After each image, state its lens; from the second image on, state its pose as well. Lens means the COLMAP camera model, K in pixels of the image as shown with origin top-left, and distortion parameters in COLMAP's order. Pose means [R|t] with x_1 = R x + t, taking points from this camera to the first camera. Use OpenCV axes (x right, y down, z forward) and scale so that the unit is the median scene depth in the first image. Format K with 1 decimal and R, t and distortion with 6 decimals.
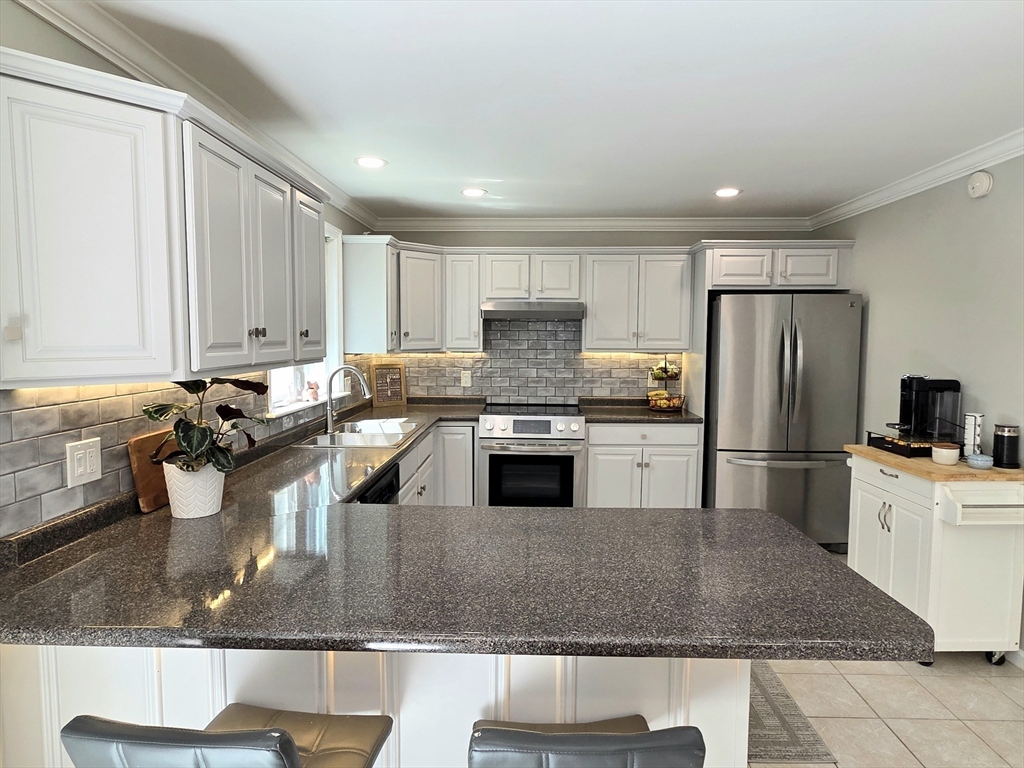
lens RADIAL K [[606.1, 0, 512.0], [0, 606.1, 384.0], [0, 0, 1]] dist [0.004171, 0.000306]
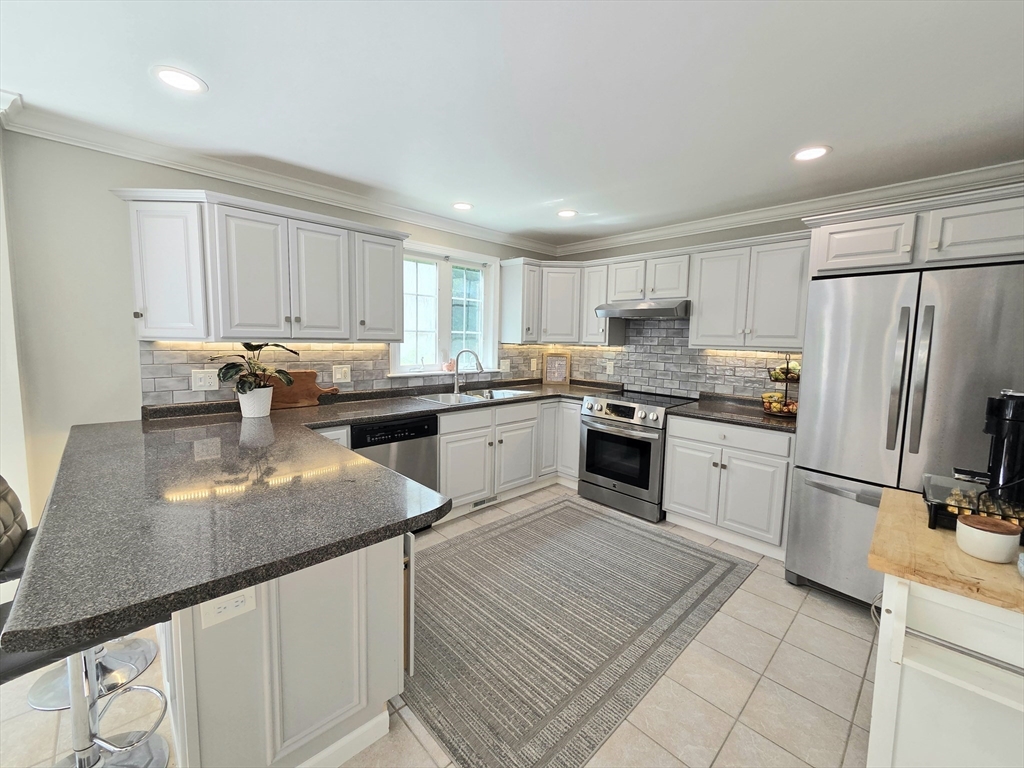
lens RADIAL K [[417.3, 0, 512.0], [0, 417.3, 384.0], [0, 0, 1]] dist [-0.000280, -0.000018]
pose [[0.714522, 0.089602, -0.693851, 0.411008], [-0.075747, 0.995843, 0.050596, -0.004485], [0.695500, 0.016405, 0.718339, 0.274644]]
